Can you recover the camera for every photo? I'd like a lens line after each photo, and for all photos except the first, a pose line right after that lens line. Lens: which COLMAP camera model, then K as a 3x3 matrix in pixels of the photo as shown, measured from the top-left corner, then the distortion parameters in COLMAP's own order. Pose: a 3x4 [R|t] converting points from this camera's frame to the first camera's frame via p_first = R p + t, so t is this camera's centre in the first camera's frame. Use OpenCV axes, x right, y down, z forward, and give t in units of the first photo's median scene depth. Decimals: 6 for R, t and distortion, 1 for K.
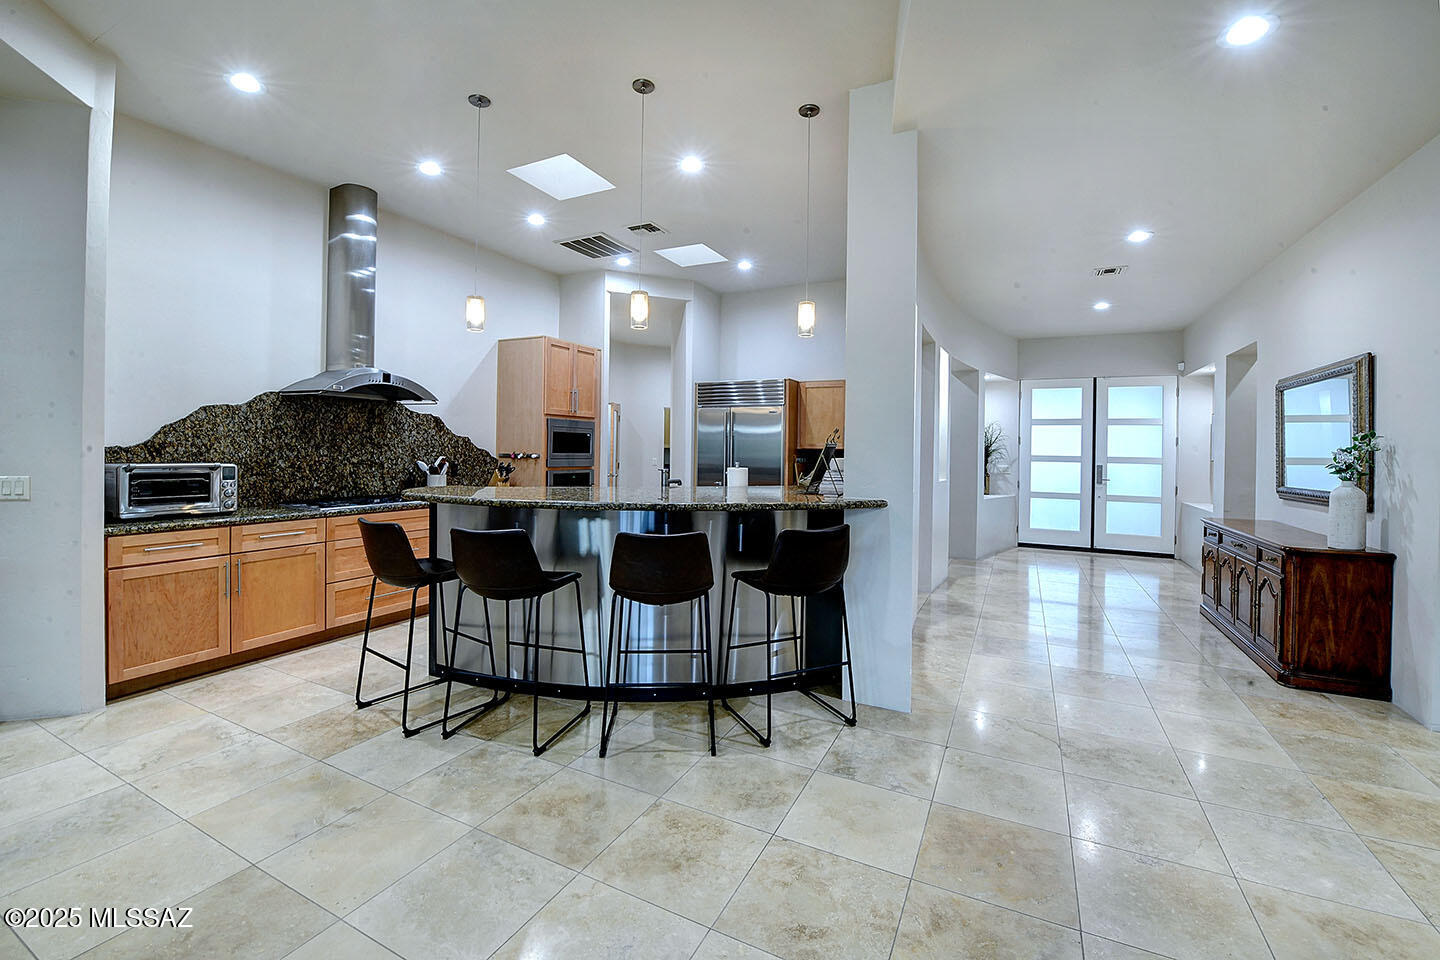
lens RADIAL K [[605.4, 0, 716.8], [0, 605.4, 452.1], [0, 0, 1]] dist [-0.008892, -0.000057]
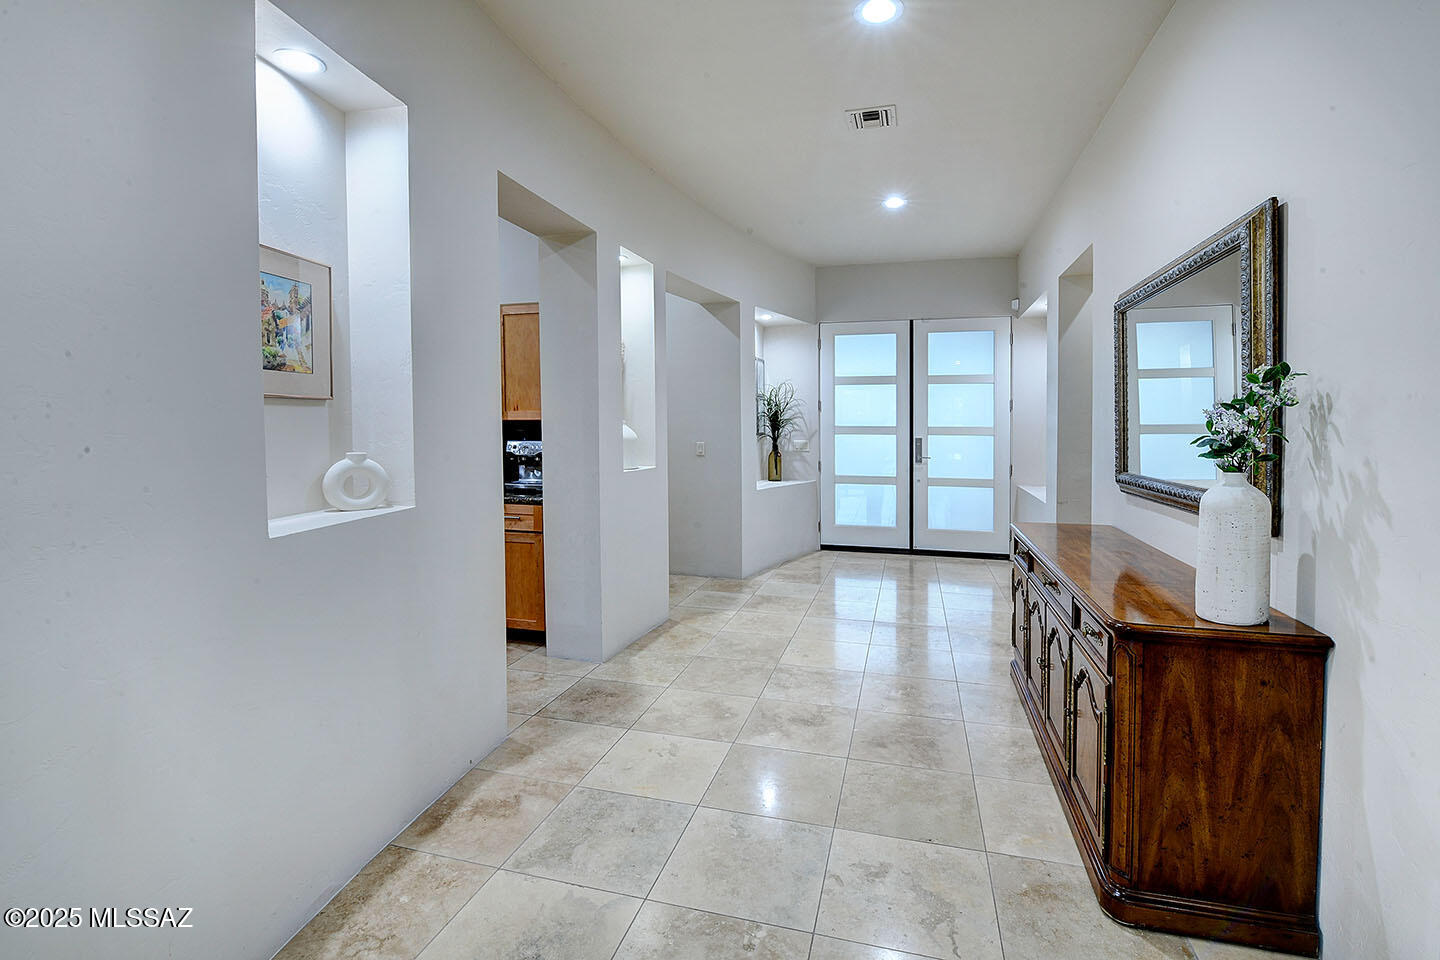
lens RADIAL K [[633.9, 0, 720.8], [0, 633.9, 440.6], [0, 0, 1]] dist [-0.002238, -0.000562]
pose [[0.986954, -0.020716, 0.159664, 0.432153], [0.017222, 0.999582, 0.023238, 0.004187], [-0.160079, -0.020185, 0.986898, 0.430520]]
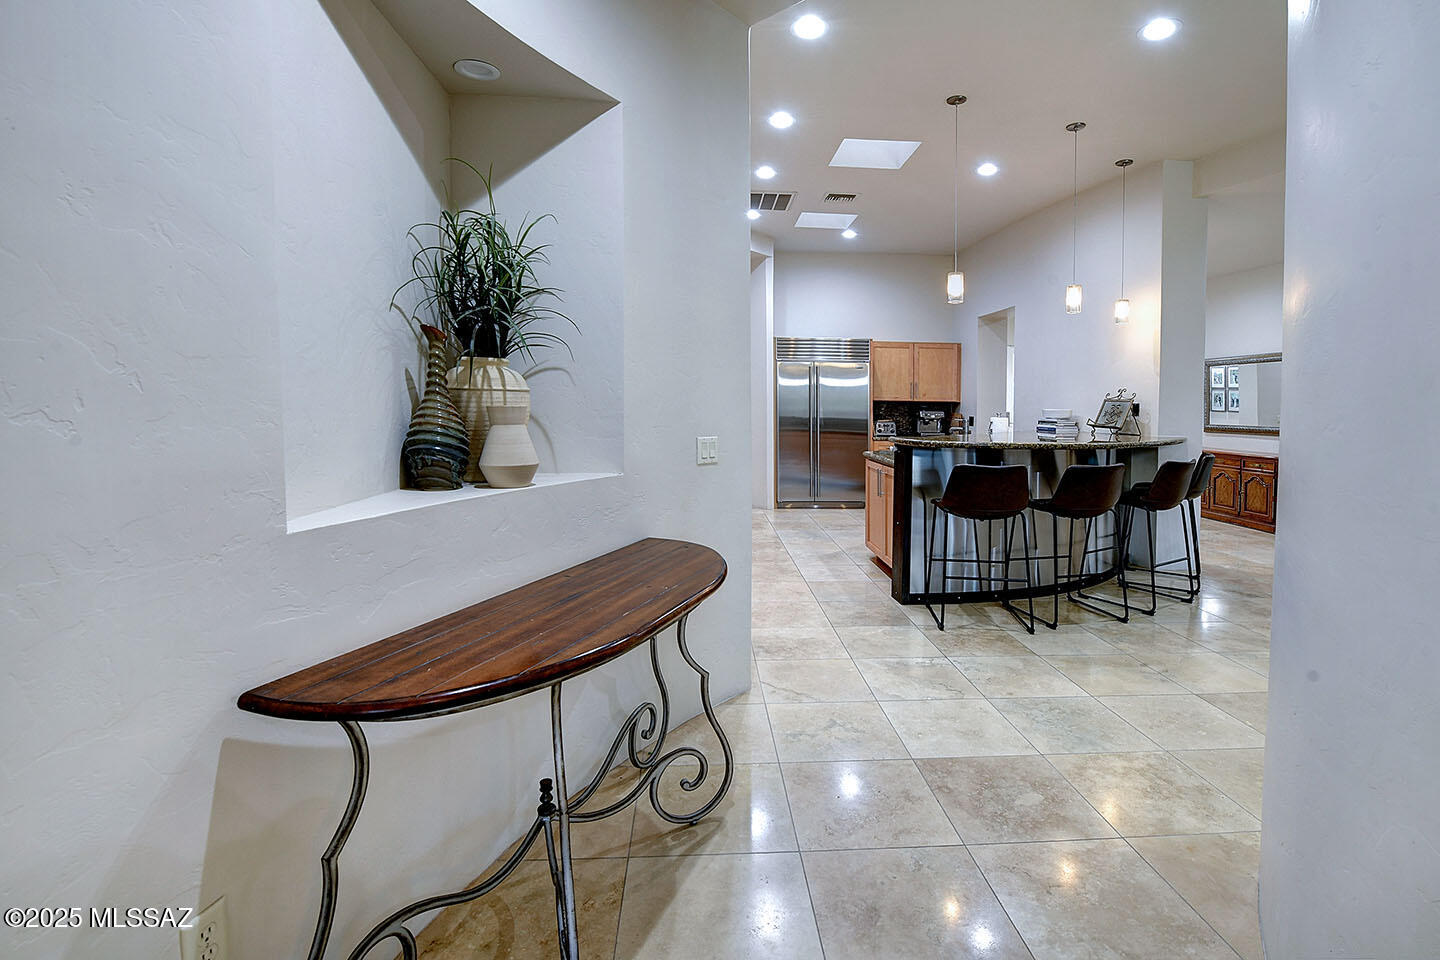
lens RADIAL K [[633.9, 0, 720.8], [0, 633.9, 440.6], [0, 0, 1]] dist [-0.002238, -0.000562]
pose [[0.871983, -0.040814, 0.487833, -0.969523], [0.004740, 0.997176, 0.074957, -0.024060], [-0.489514, -0.063049, 0.869713, 0.096391]]
